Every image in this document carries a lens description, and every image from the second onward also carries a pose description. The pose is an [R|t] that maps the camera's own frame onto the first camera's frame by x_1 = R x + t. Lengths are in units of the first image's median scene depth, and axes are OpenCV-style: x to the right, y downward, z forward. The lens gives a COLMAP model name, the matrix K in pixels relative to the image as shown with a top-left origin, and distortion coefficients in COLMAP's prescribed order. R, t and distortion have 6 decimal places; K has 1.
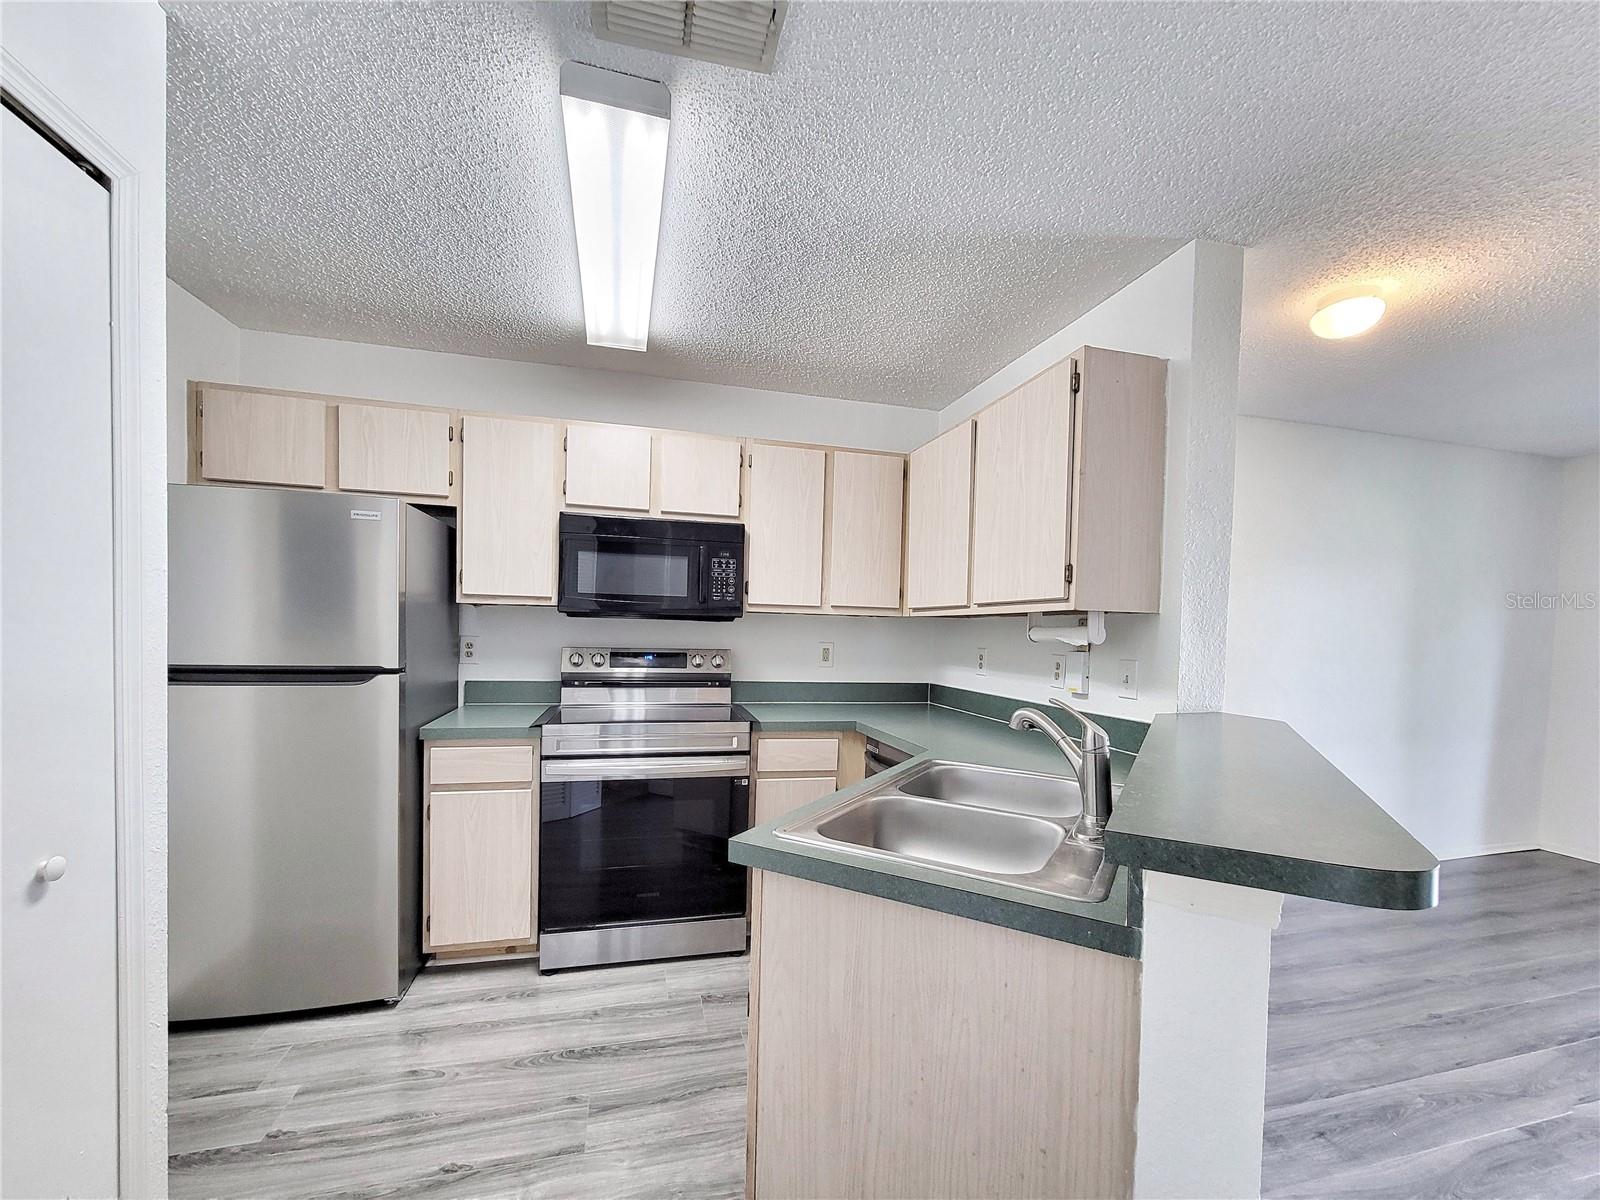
lens RADIAL K [[656.6, 0, 799.1], [0, 656.6, 648.0], [0, 0, 1]] dist [-0.003158, 0.000374]
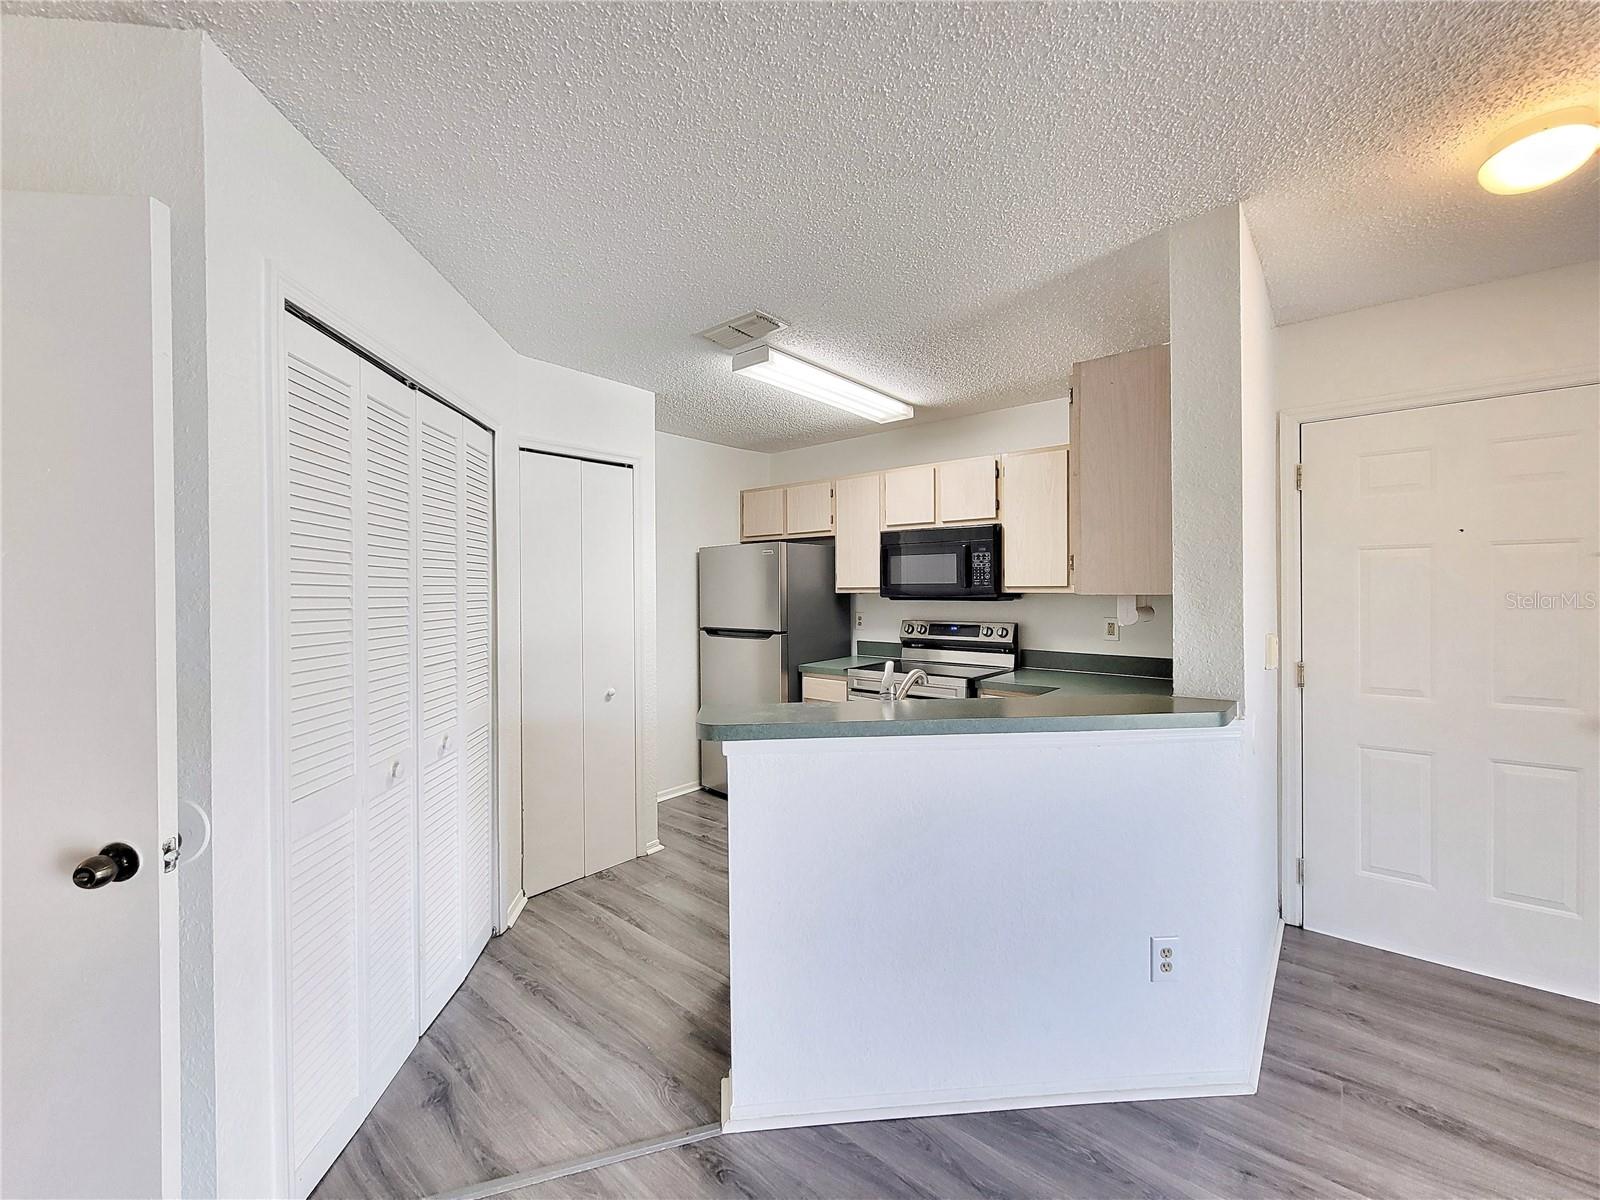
lens RADIAL K [[656.6, 0, 799.7], [0, 656.6, 594.9], [0, 0, 1]] dist [-0.003158, 0.000374]
pose [[0.573500, -0.020916, -0.818938, 0.738814], [-0.002322, 0.999628, -0.027157, -0.017551], [0.819202, 0.017477, 0.573238, -0.028596]]
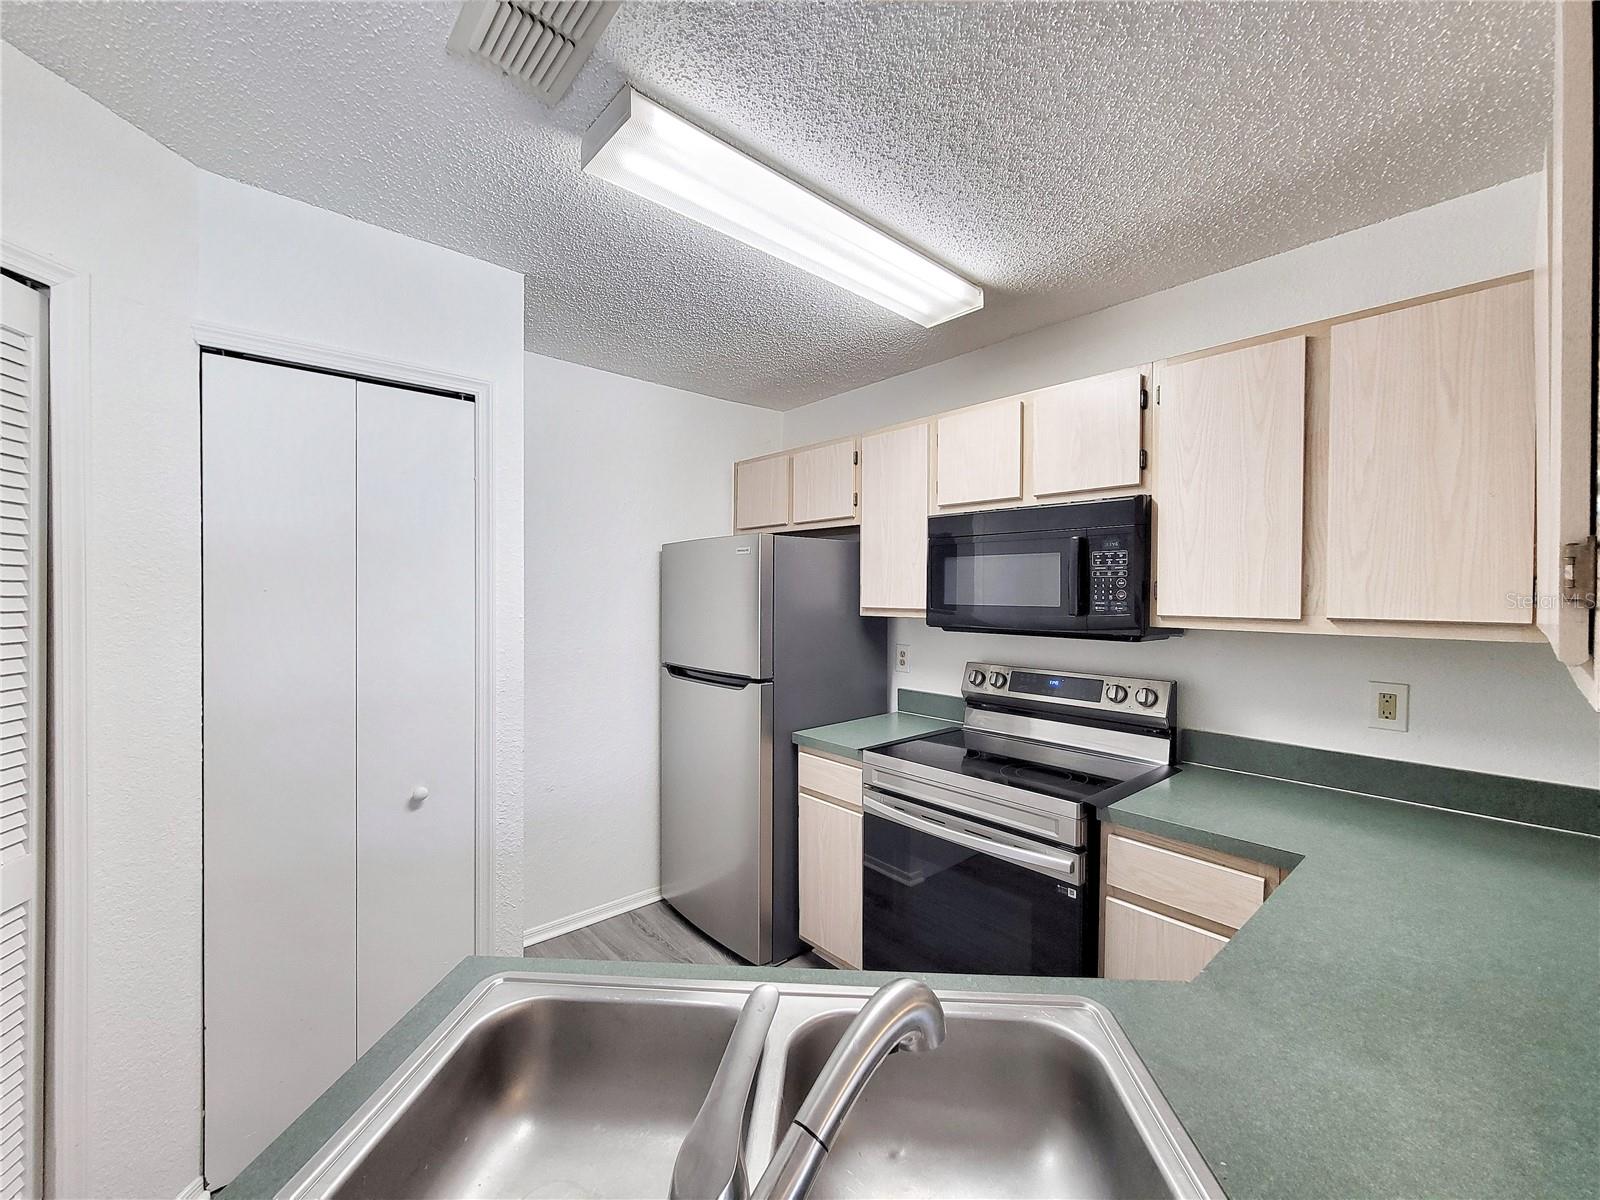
lens RADIAL K [[656.6, 0, 801.6], [0, 656.6, 599.1], [0, 0, 1]] dist [-0.003158, 0.000374]
pose [[0.454704, -0.015042, -0.890516, 0.348970], [-0.019442, 0.999451, -0.026809, -0.061682], [0.890430, 0.029504, 0.454162, 0.409104]]
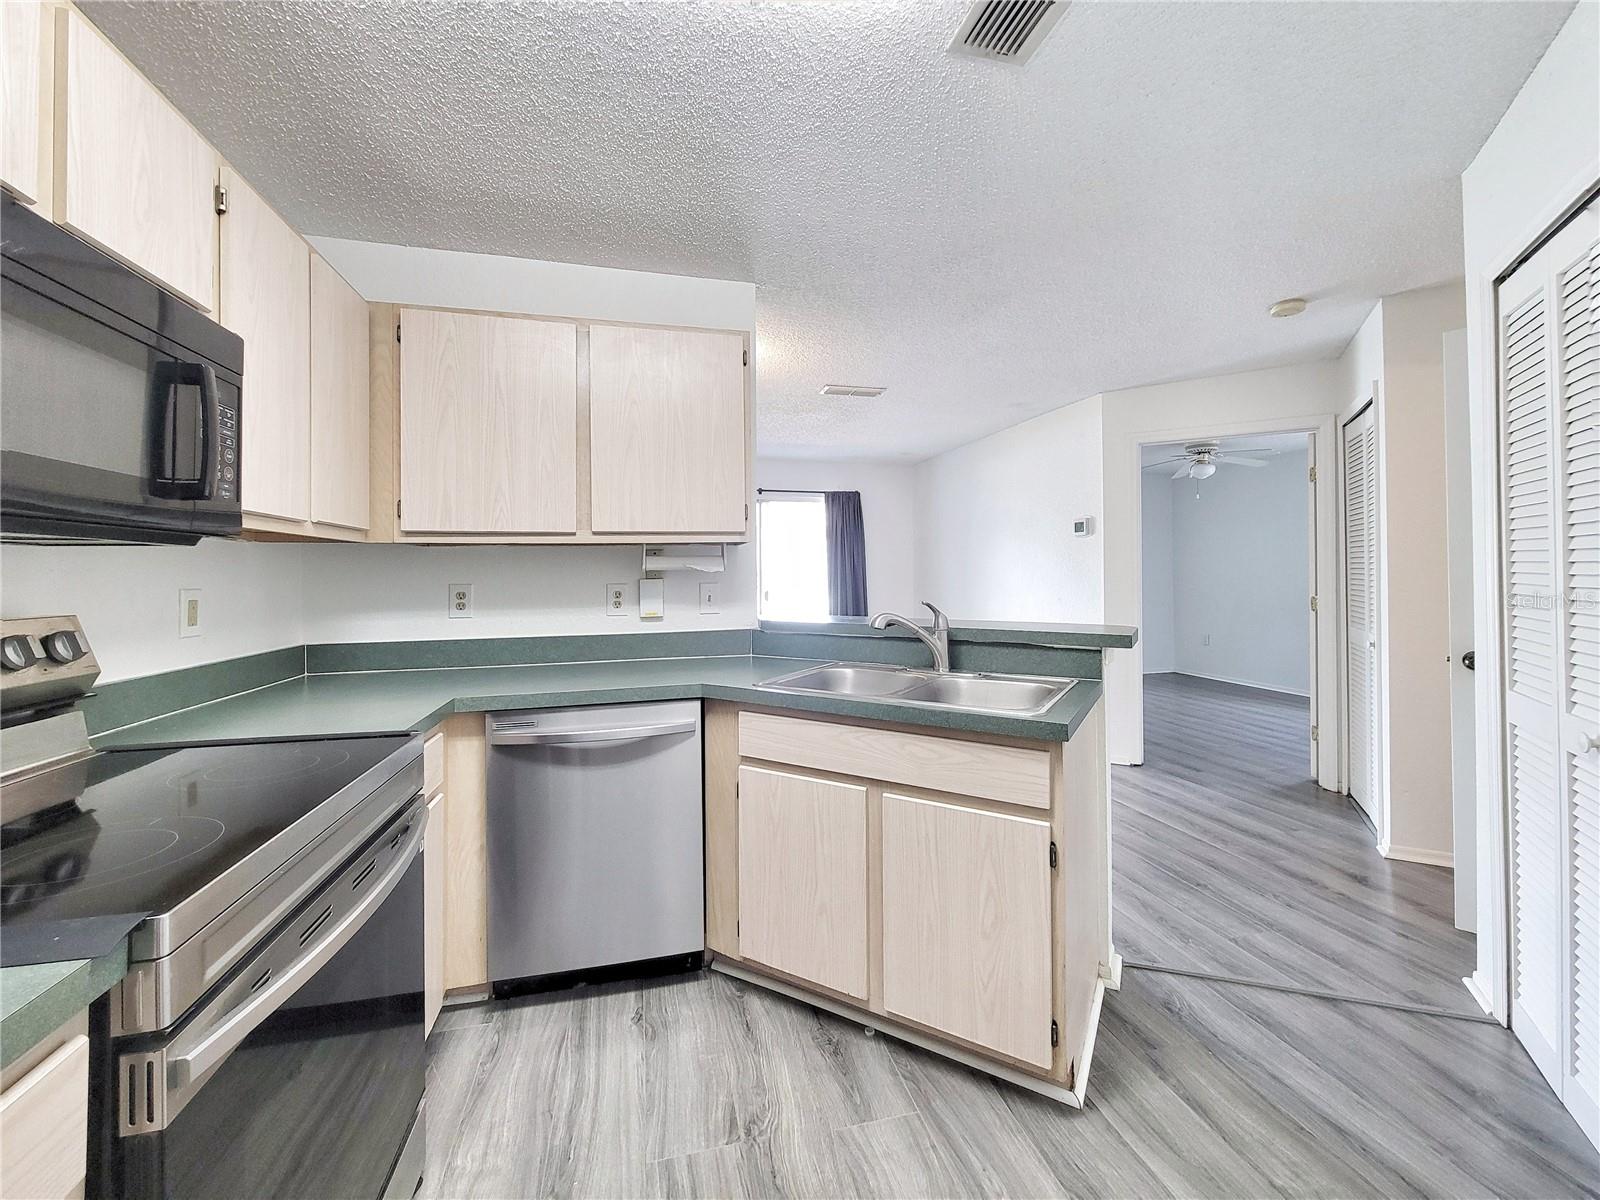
lens RADIAL K [[656.6, 0, 786.0], [0, 656.6, 590.2], [0, 0, 1]] dist [-0.003158, 0.000374]
pose [[0.024080, -0.057288, 0.998067, -0.542525], [0.033110, 0.997855, 0.056477, -0.025329], [-0.999162, 0.031686, 0.025926, 0.619823]]
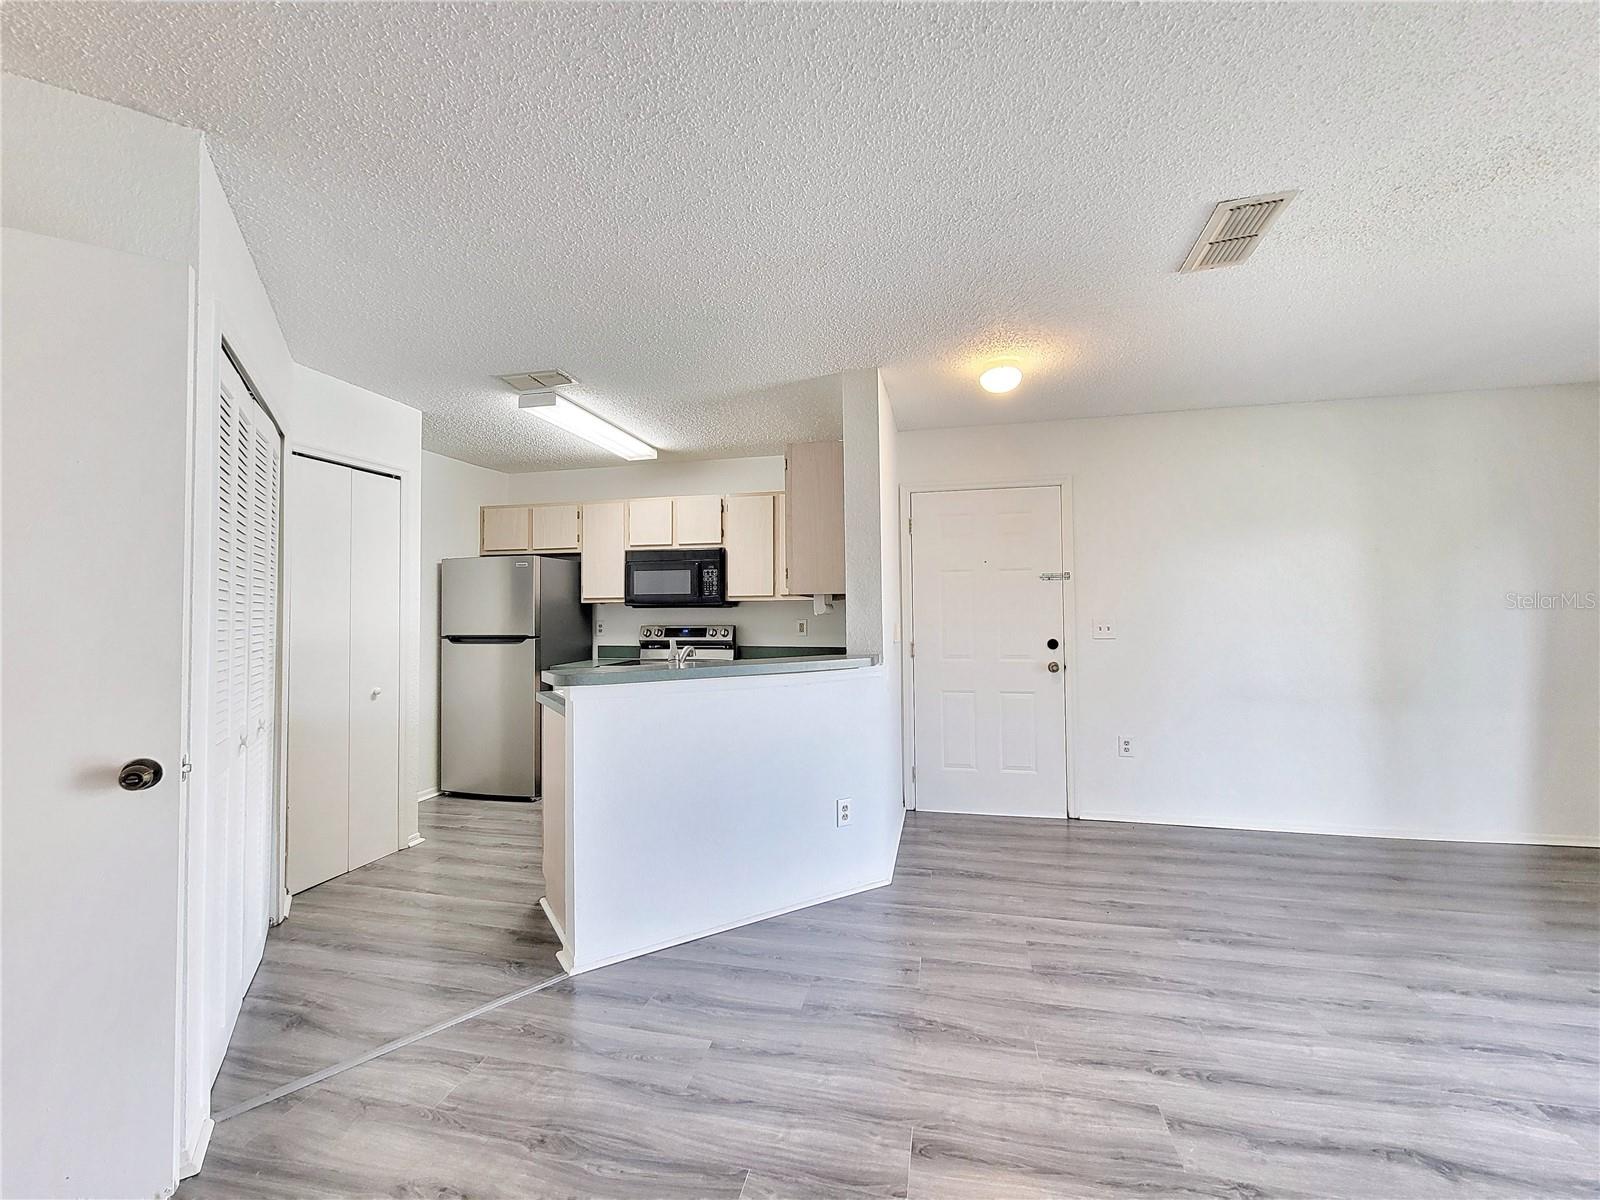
lens RADIAL K [[656.6, 0, 797.4], [0, 656.6, 597.7], [0, 0, 1]] dist [-0.003158, 0.000374]
pose [[0.880003, -0.041815, -0.473124, 0.859311], [0.015210, 0.998087, -0.059922, 0.036405], [0.474725, 0.045535, 0.878956, -0.342022]]
